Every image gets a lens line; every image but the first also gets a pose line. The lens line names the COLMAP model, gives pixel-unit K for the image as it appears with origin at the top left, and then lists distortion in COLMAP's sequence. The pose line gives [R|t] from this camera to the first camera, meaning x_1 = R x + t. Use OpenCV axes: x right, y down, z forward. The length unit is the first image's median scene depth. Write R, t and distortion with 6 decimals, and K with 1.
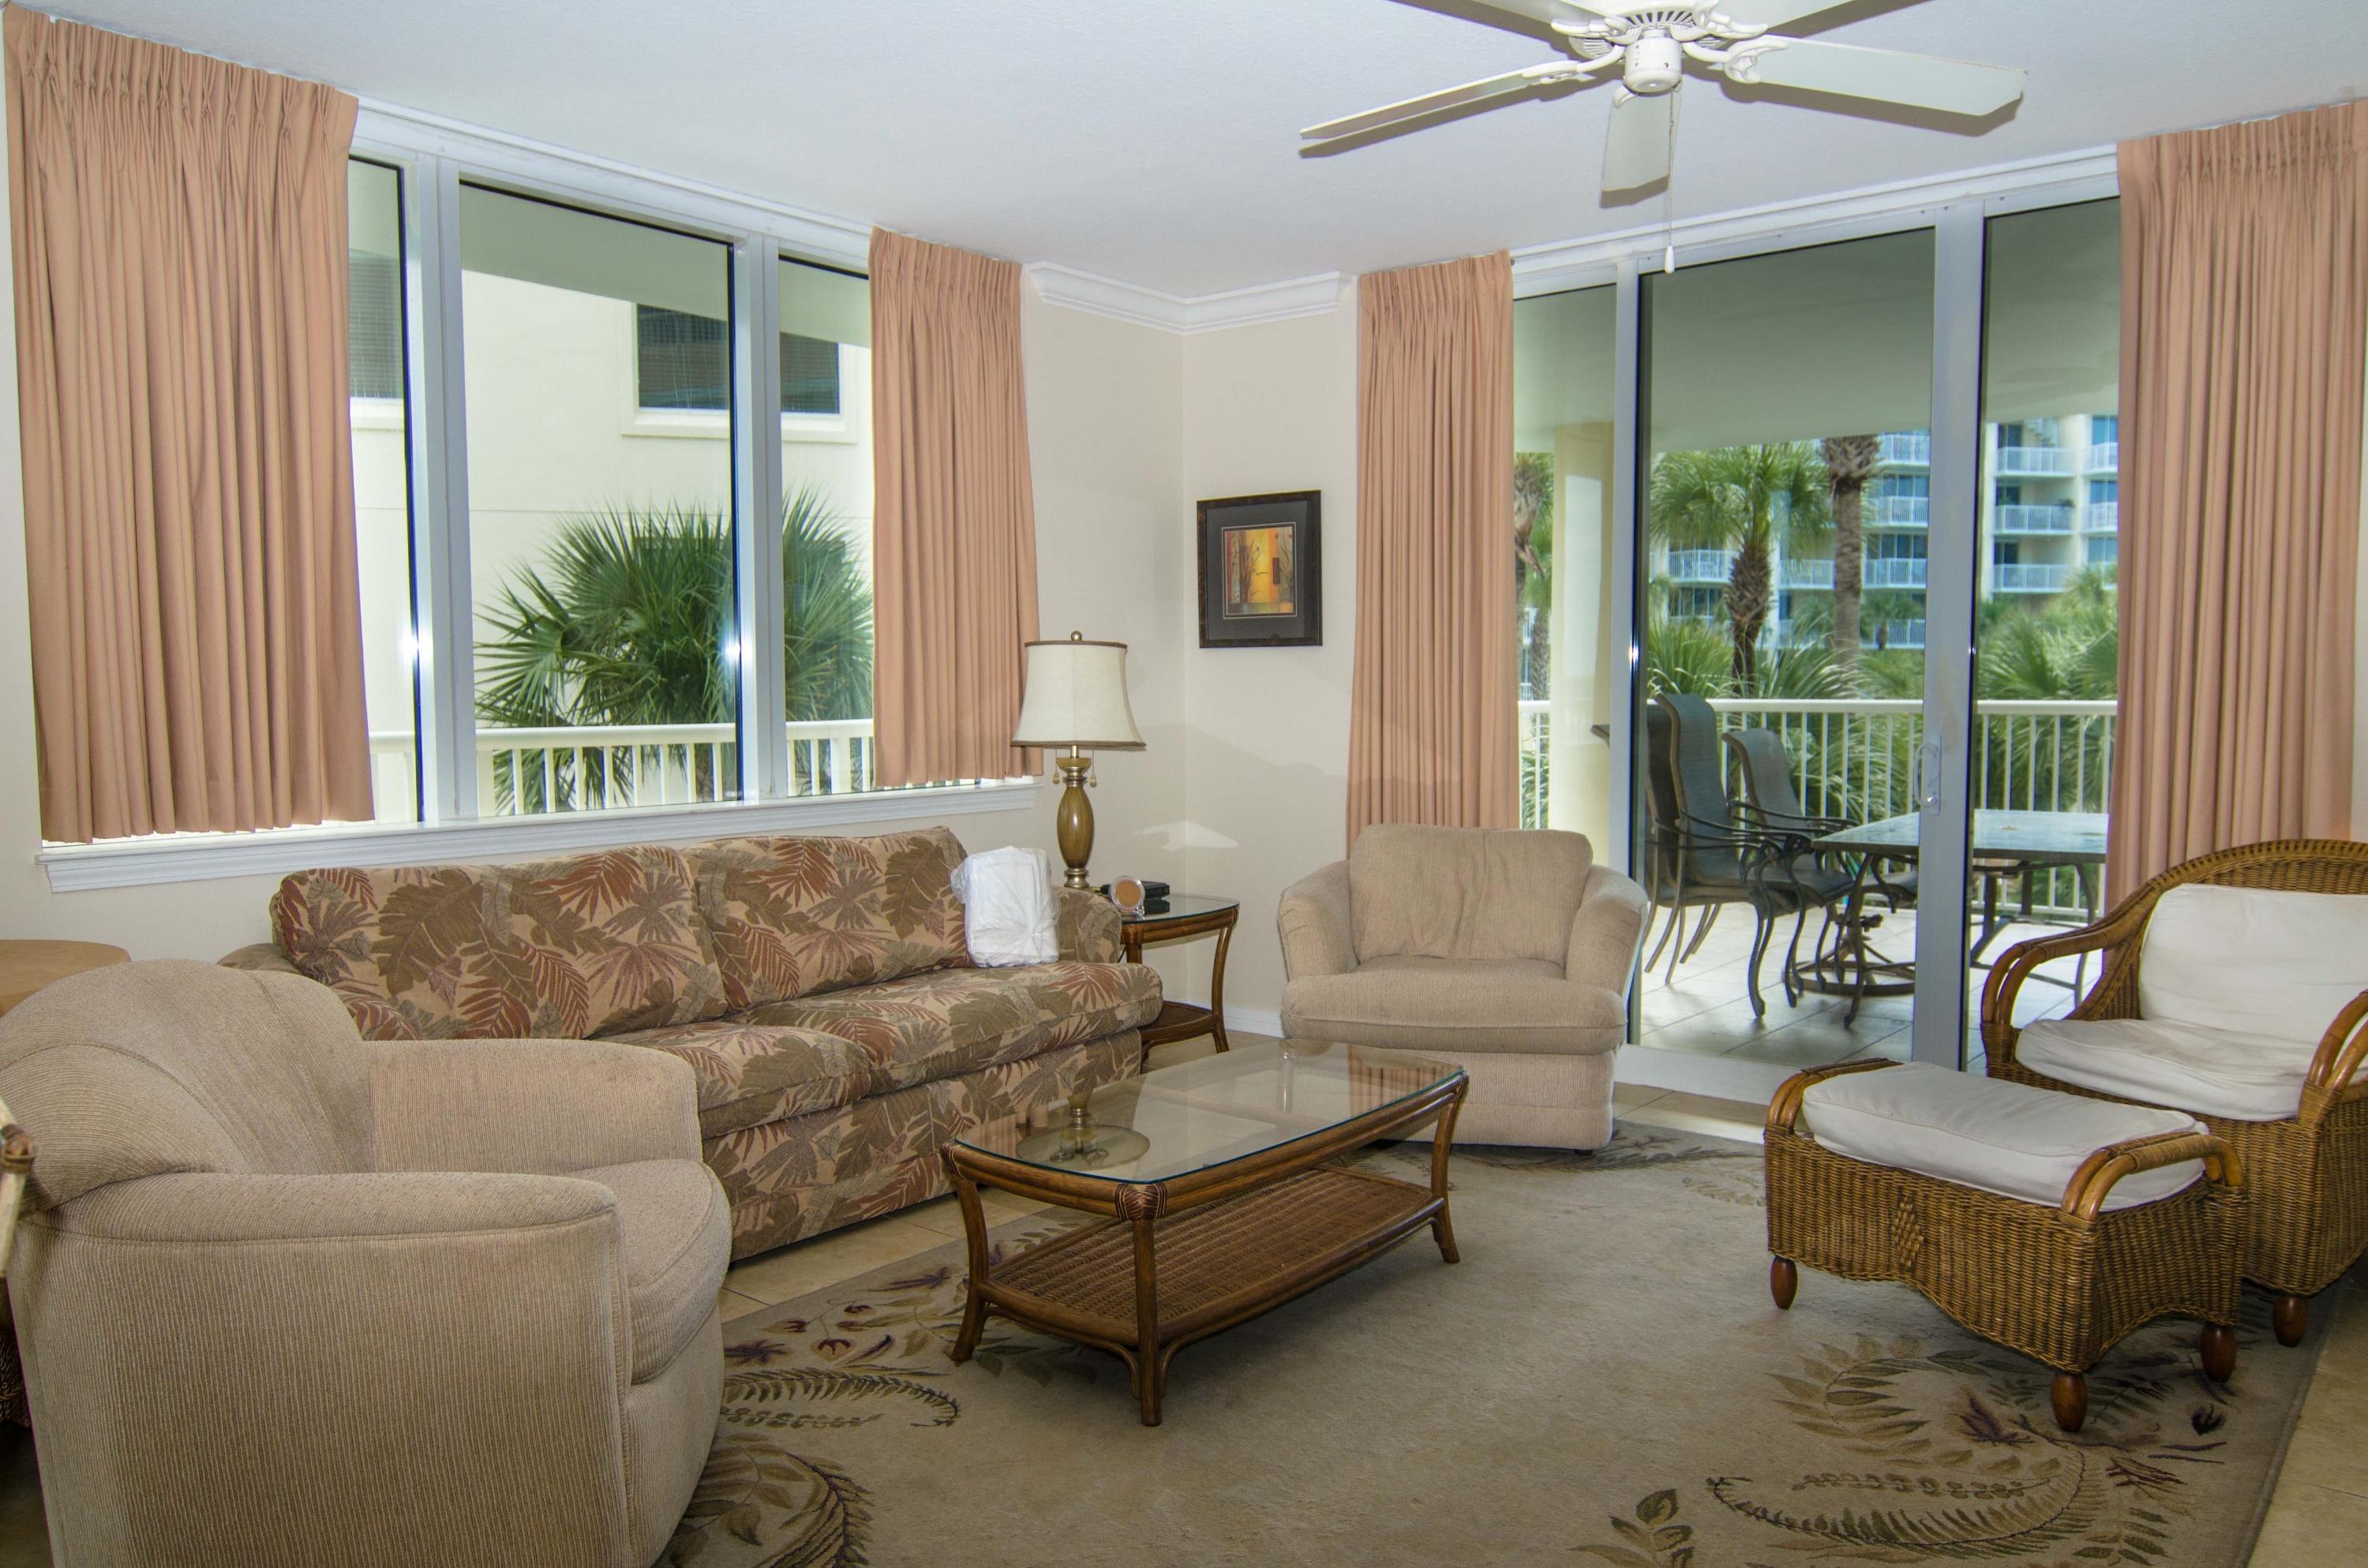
lens RADIAL K [[1708.8, 0, 1206.0], [0, 1708.8, 797.9], [0, 0, 1]] dist [0.008519, -0.018655]
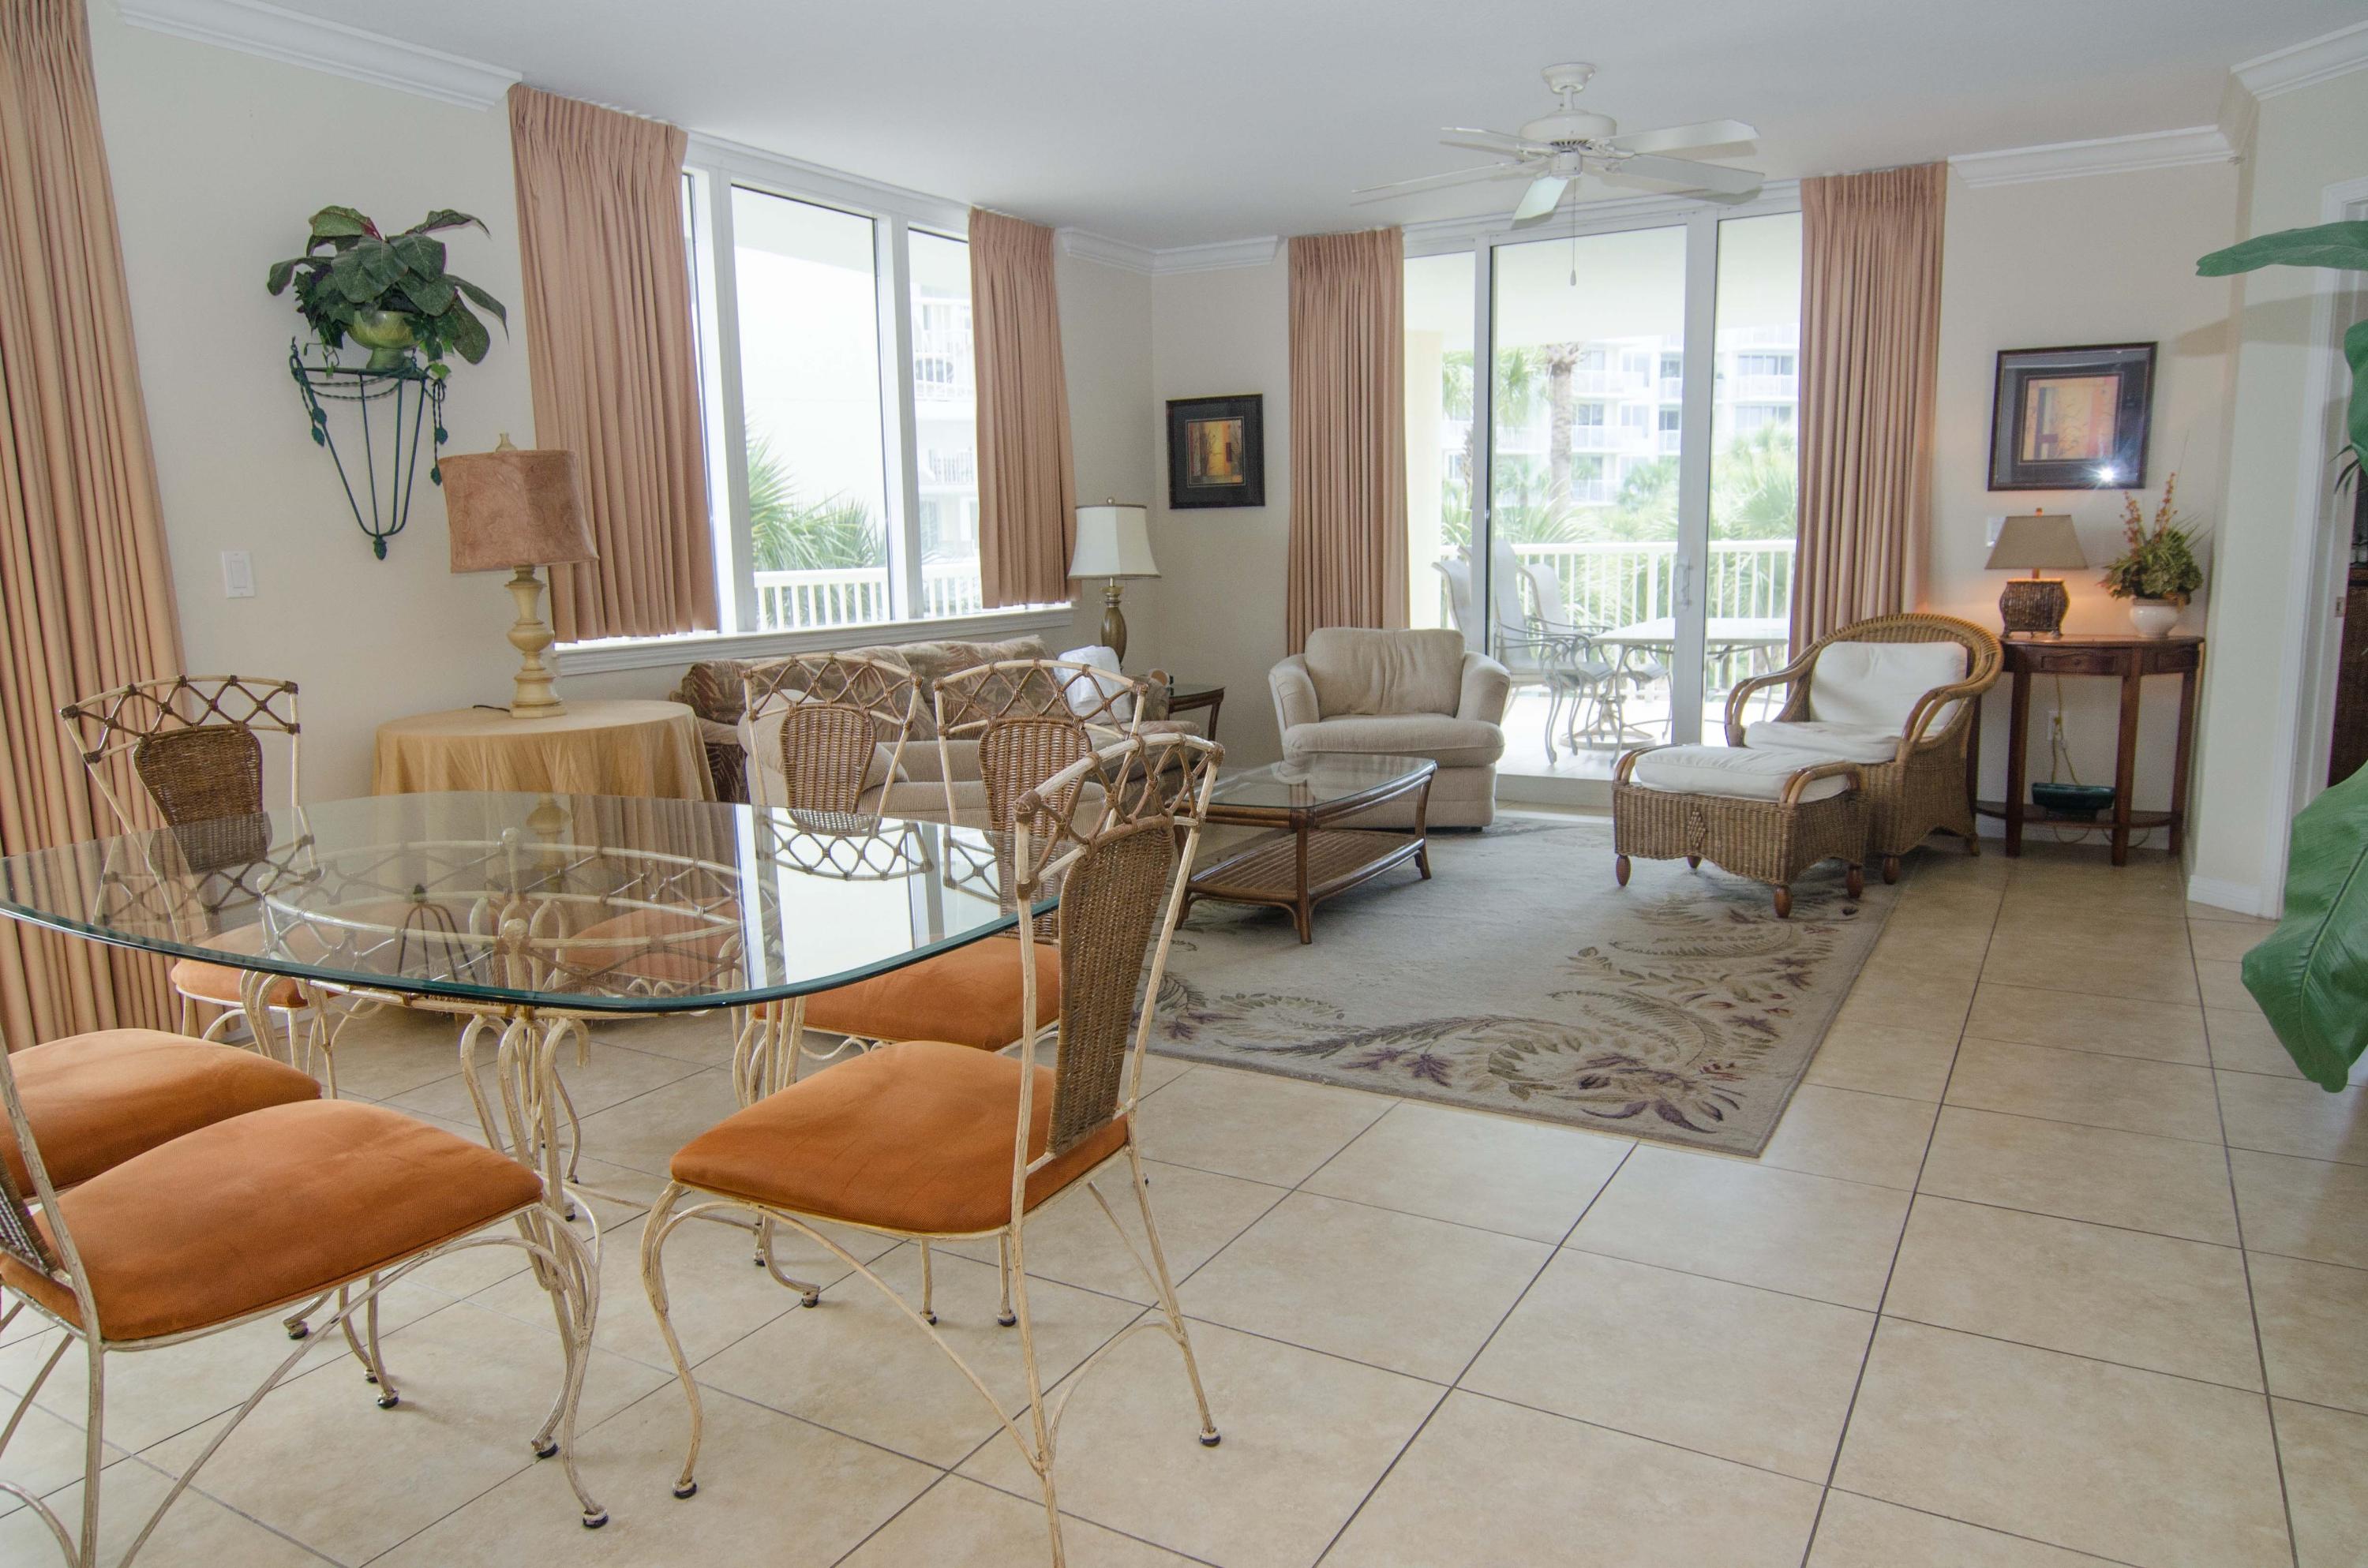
lens RADIAL K [[1576.1, 0, 1220.0], [0, 1576.1, 788.9], [0, 0, 1]] dist [0.005996, -0.004666]
pose [[0.986288, -0.039203, 0.160312, -0.285523], [0.025043, 0.995680, 0.089415, 0.040445], [-0.163124, -0.084175, 0.983008, -0.449339]]
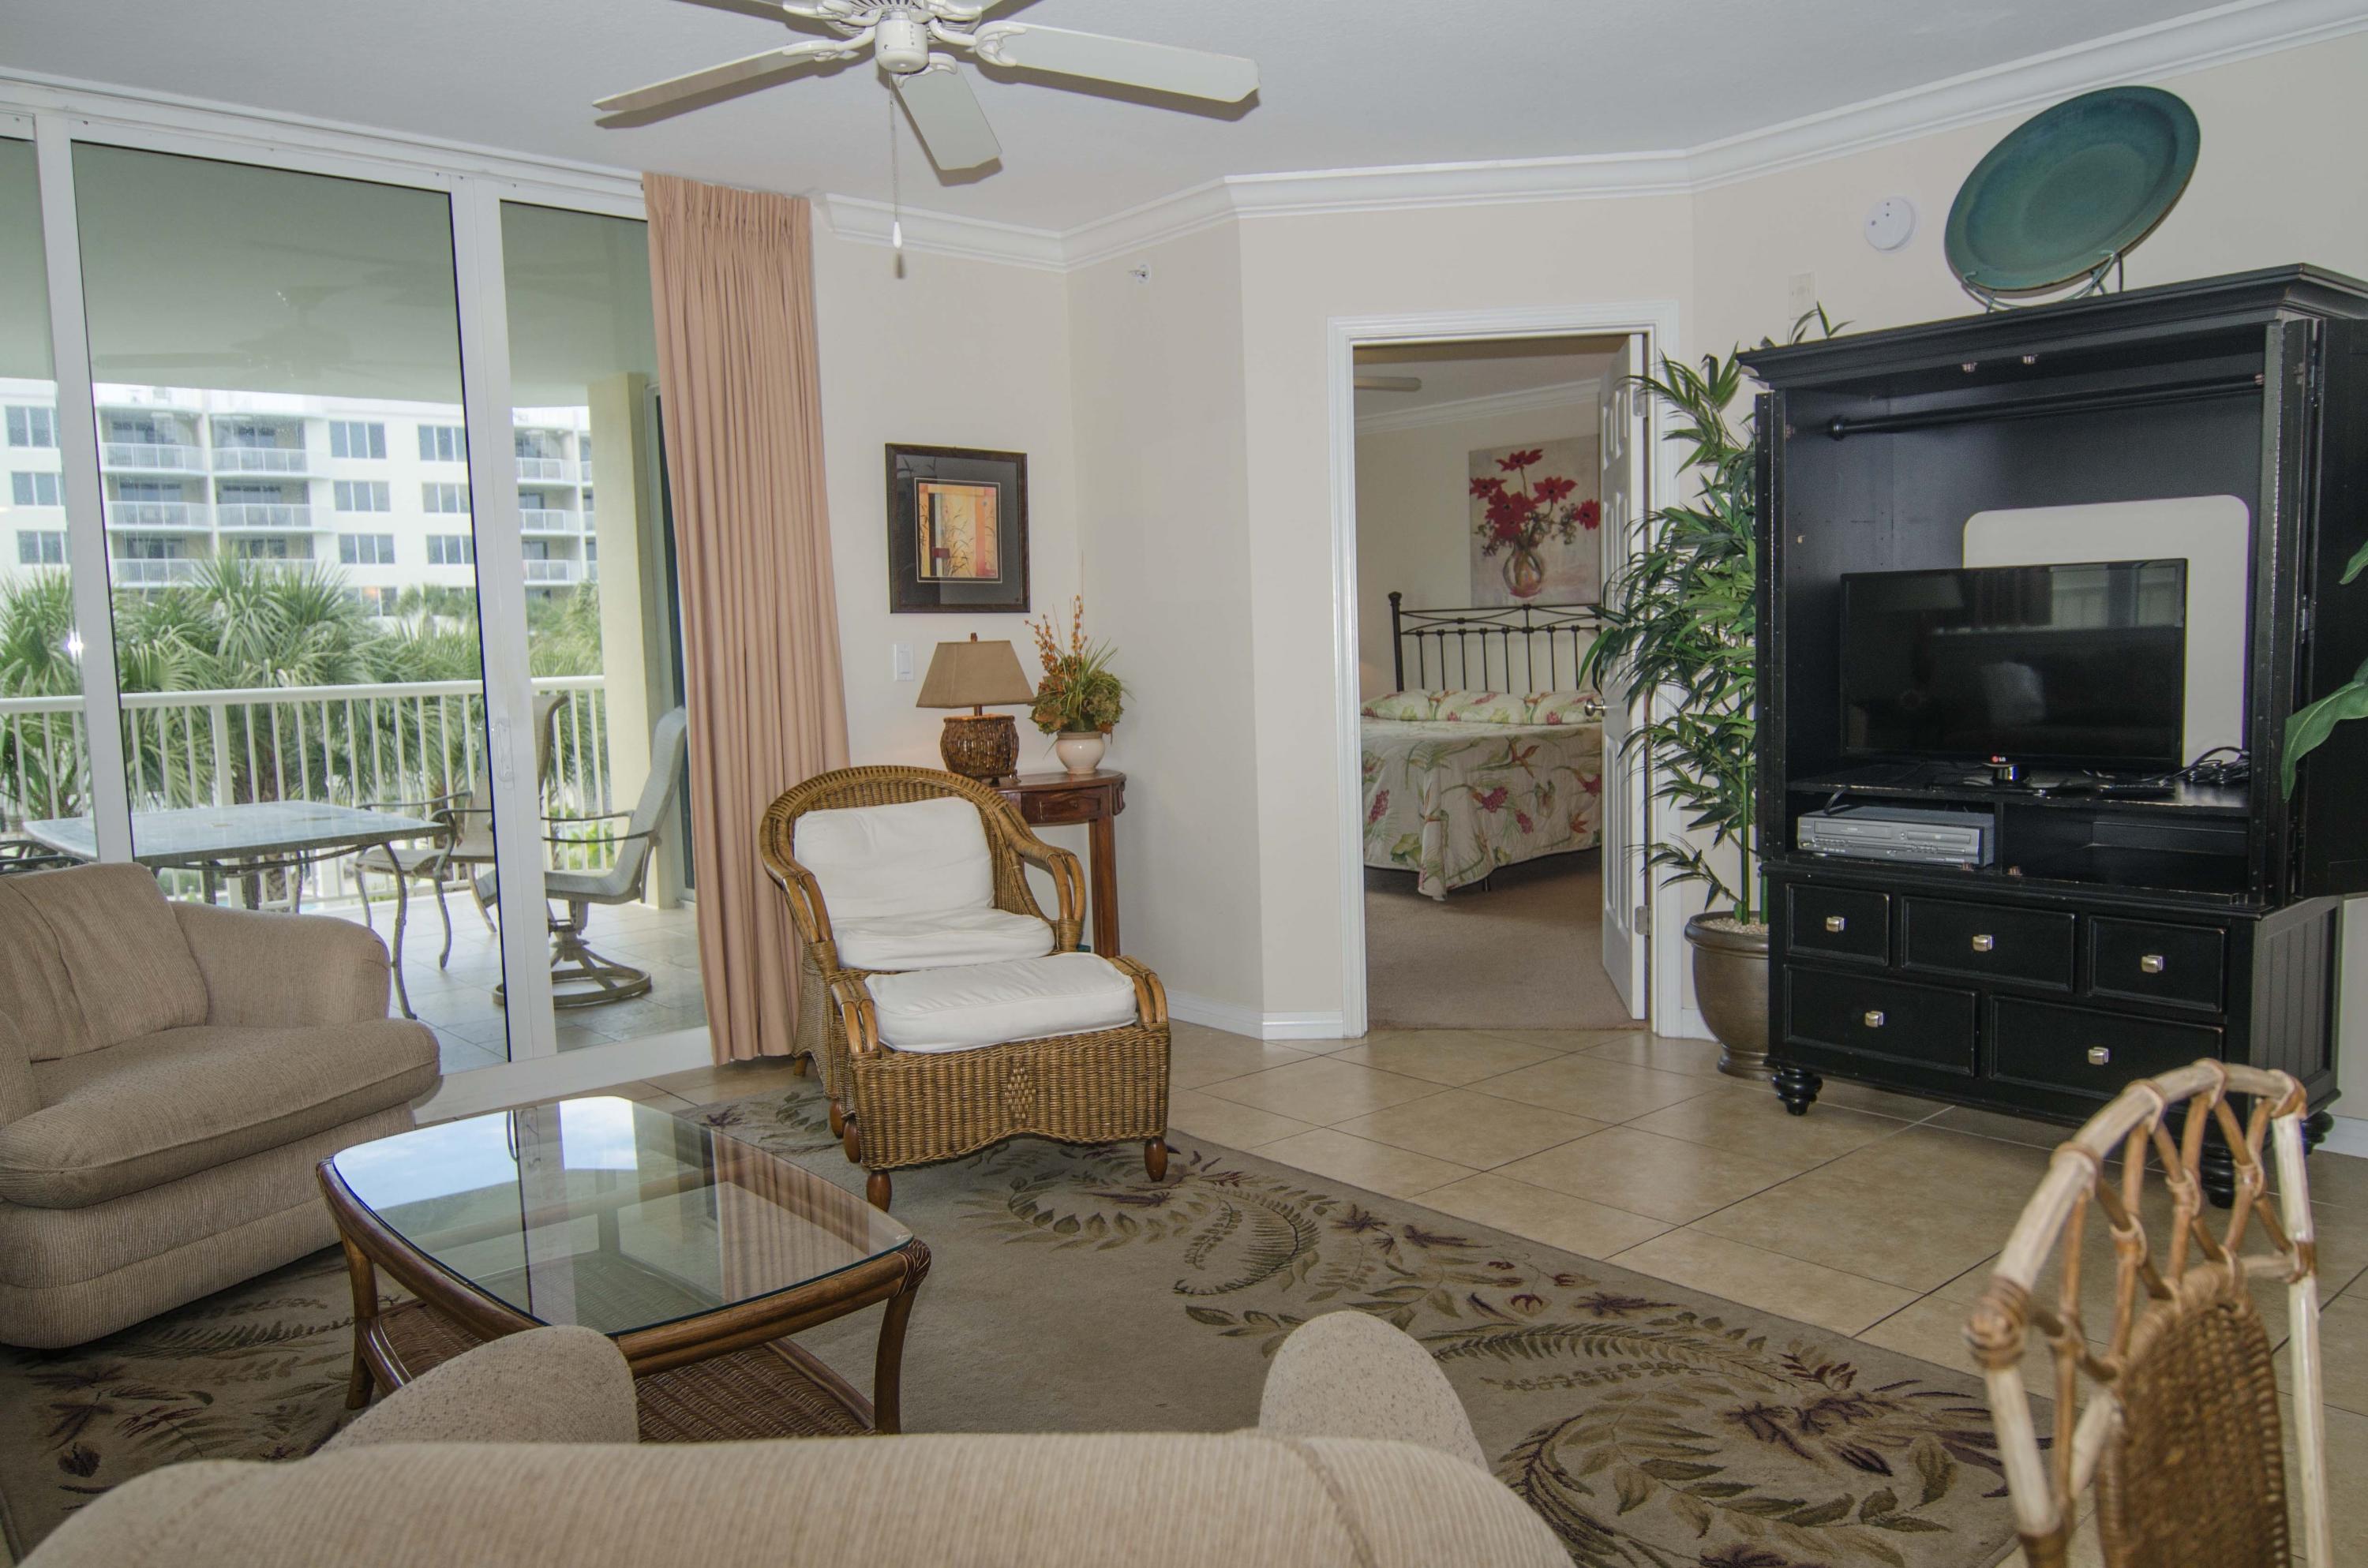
lens RADIAL K [[1708.8, 0, 1175.5], [0, 1708.8, 781.0], [0, 0, 1]] dist [0.008519, -0.018655]
pose [[0.188590, -0.090881, 0.977842, -0.602202], [0.100859, 0.992236, 0.072766, -0.037128], [-0.976863, 0.084901, 0.196292, 0.504860]]
